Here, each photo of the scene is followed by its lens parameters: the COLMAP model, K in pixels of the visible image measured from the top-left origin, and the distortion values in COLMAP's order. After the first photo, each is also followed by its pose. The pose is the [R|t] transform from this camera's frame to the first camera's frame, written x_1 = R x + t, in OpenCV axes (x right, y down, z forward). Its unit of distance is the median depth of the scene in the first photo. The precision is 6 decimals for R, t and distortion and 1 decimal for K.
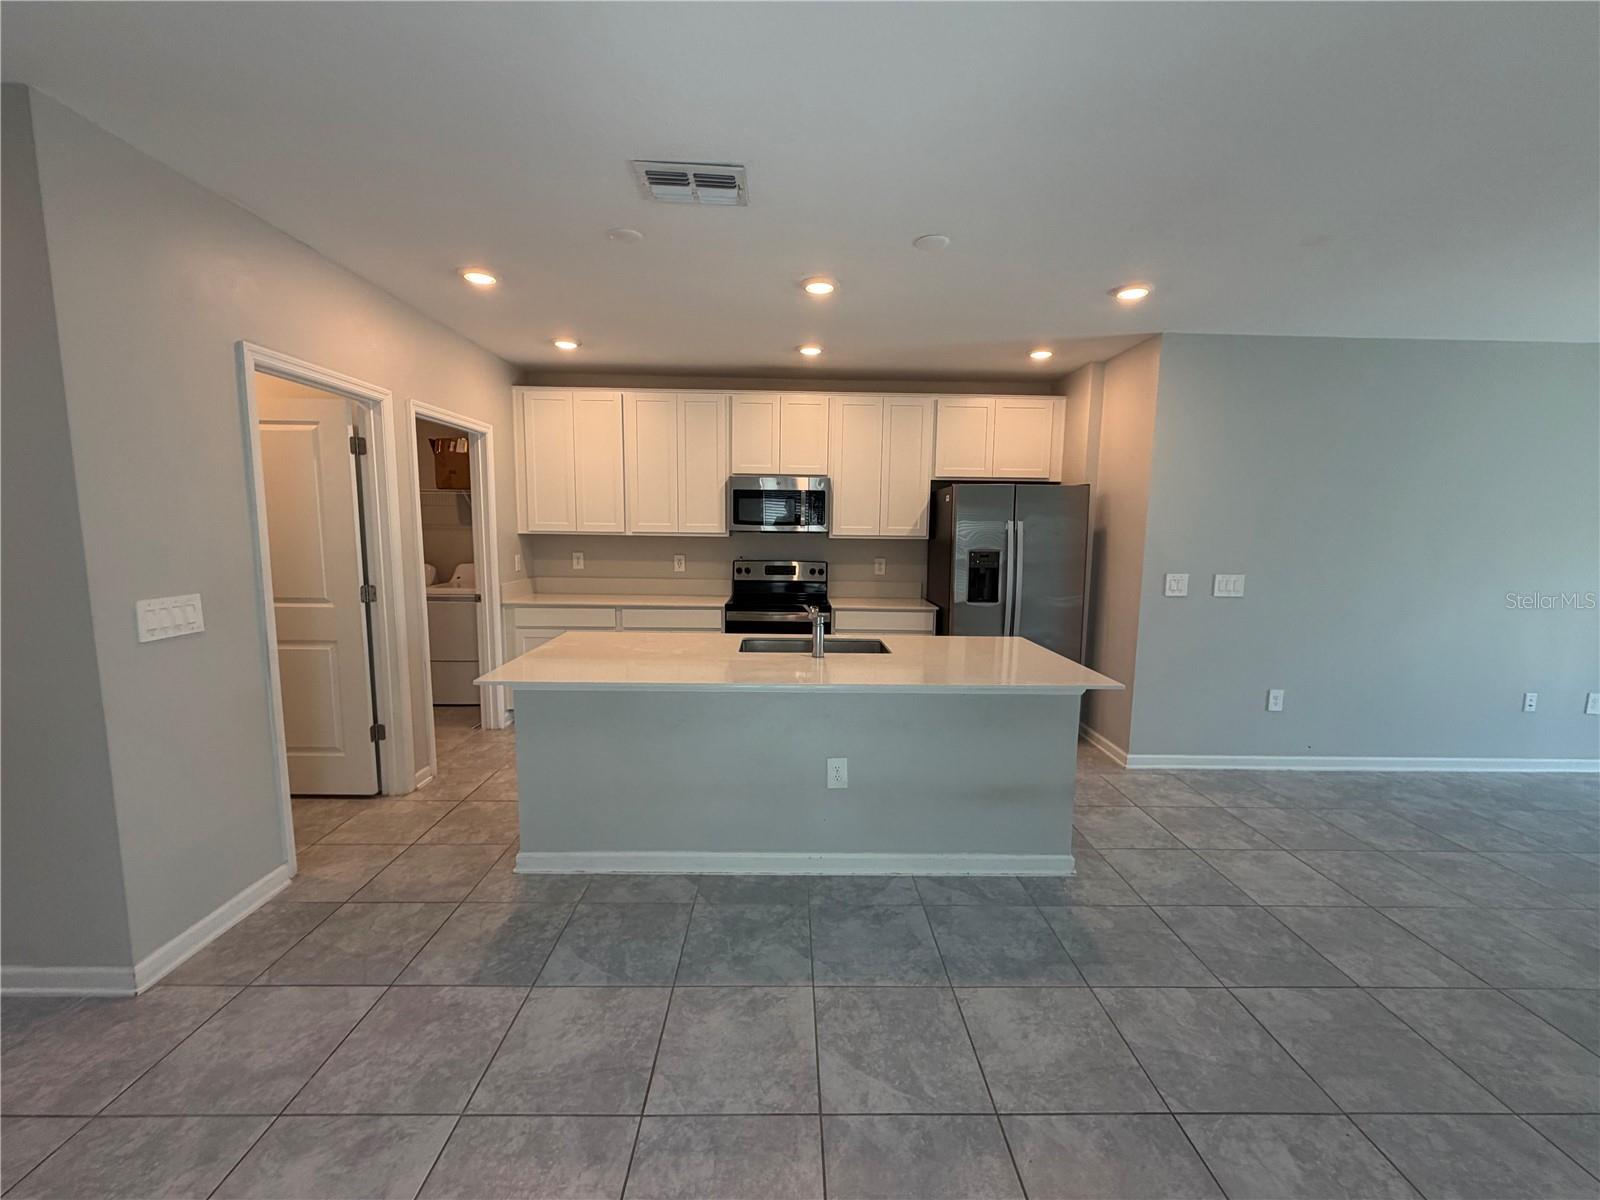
lens RADIAL K [[641.0, 0, 801.0], [0, 641.0, 595.9], [0, 0, 1]] dist [0.000148, 0.000200]
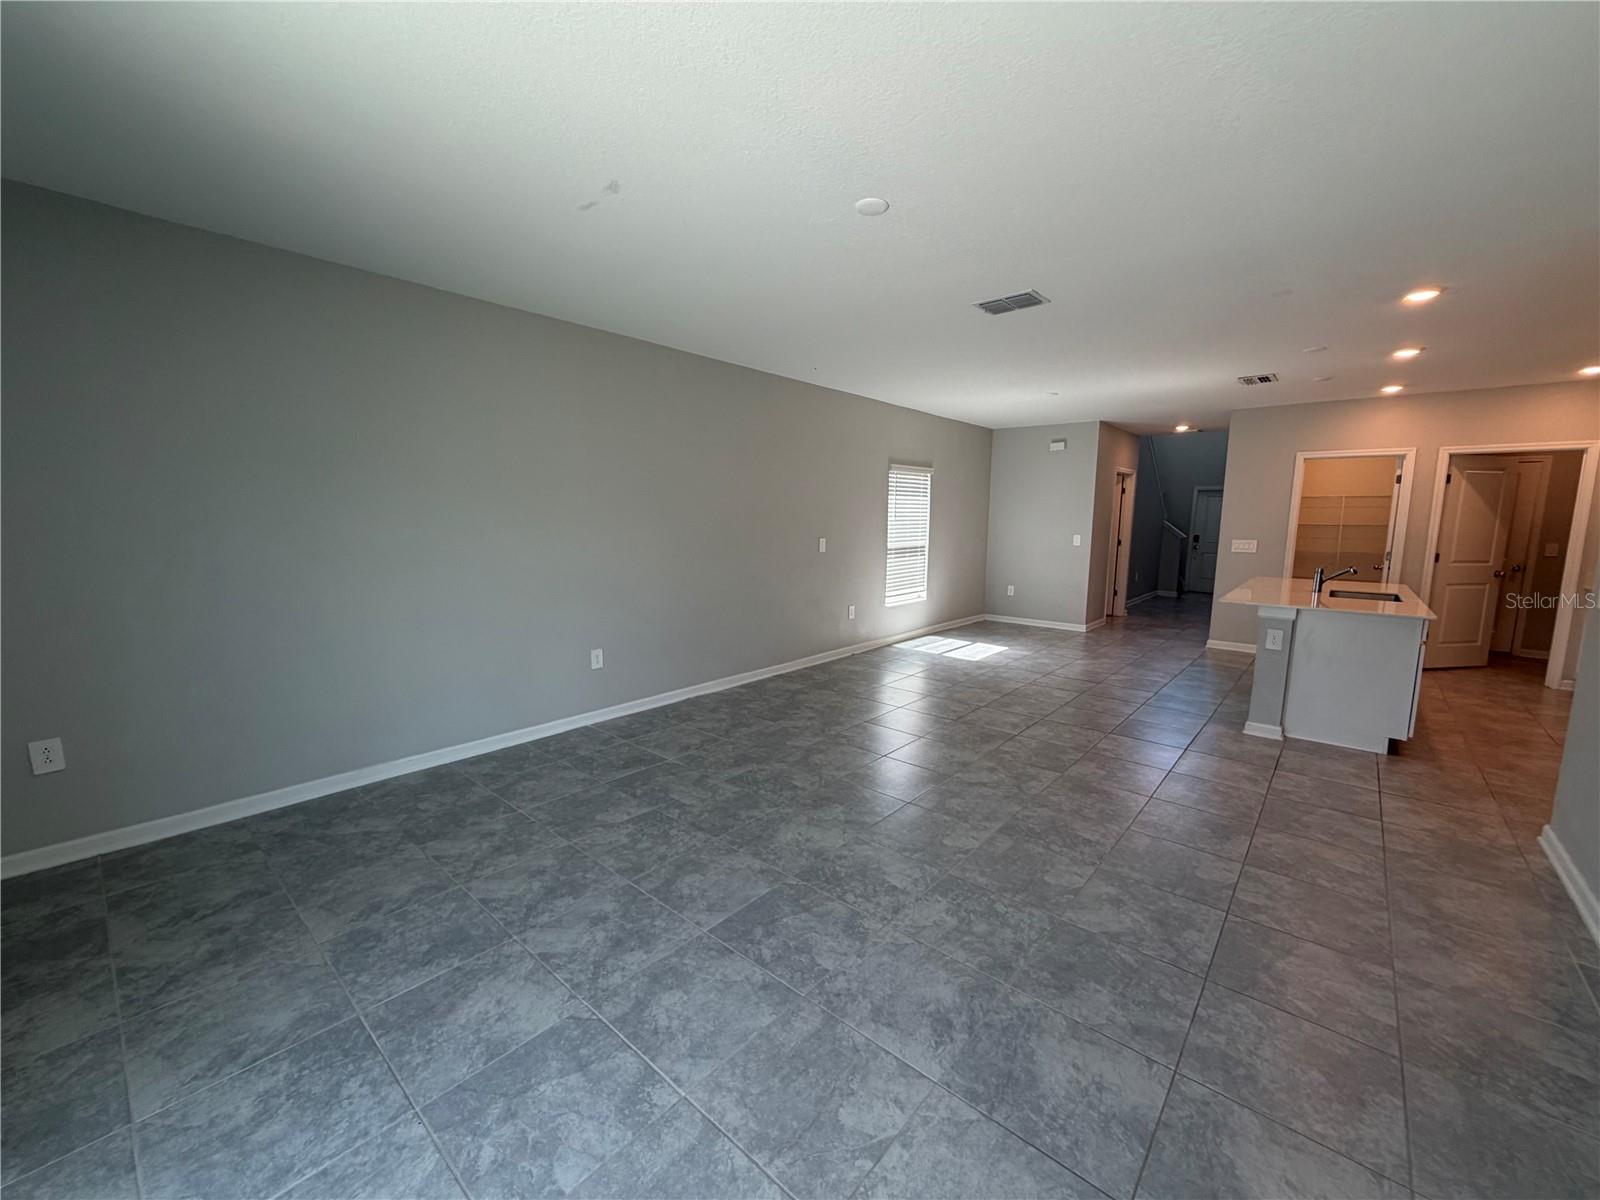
lens RADIAL K [[641.0, 0, 796.4], [0, 641.0, 601.8], [0, 0, 1]] dist [0.000148, 0.000200]
pose [[-0.671670, 0.076656, -0.736874, 1.696728], [-0.101558, 0.975716, 0.194074, -0.055185], [0.733856, 0.205189, -0.647574, 0.845569]]
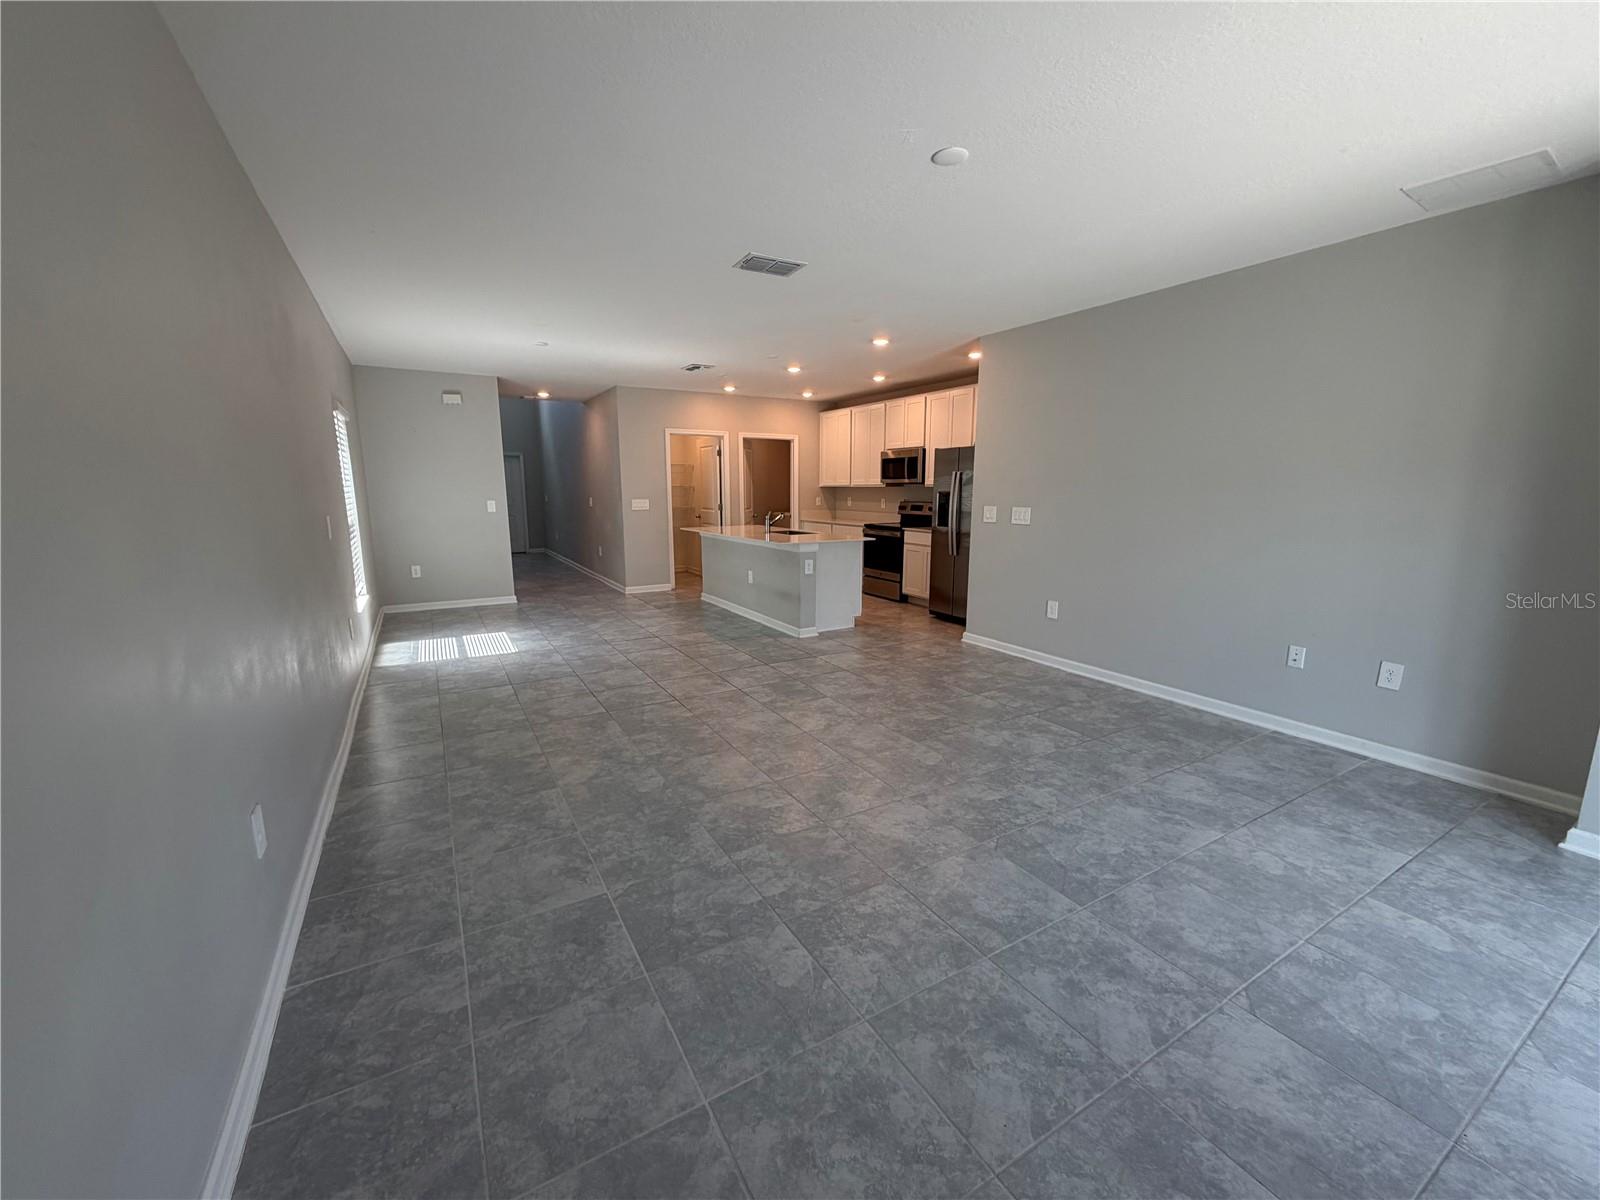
lens RADIAL K [[641.0, 0, 800.8], [0, 641.0, 601.4], [0, 0, 1]] dist [0.000148, 0.000200]
pose [[0.492378, 0.139905, -0.859063, 1.670340], [-0.087877, 0.989944, 0.110853, 0.053506], [0.865934, 0.020910, 0.499721, -0.057964]]
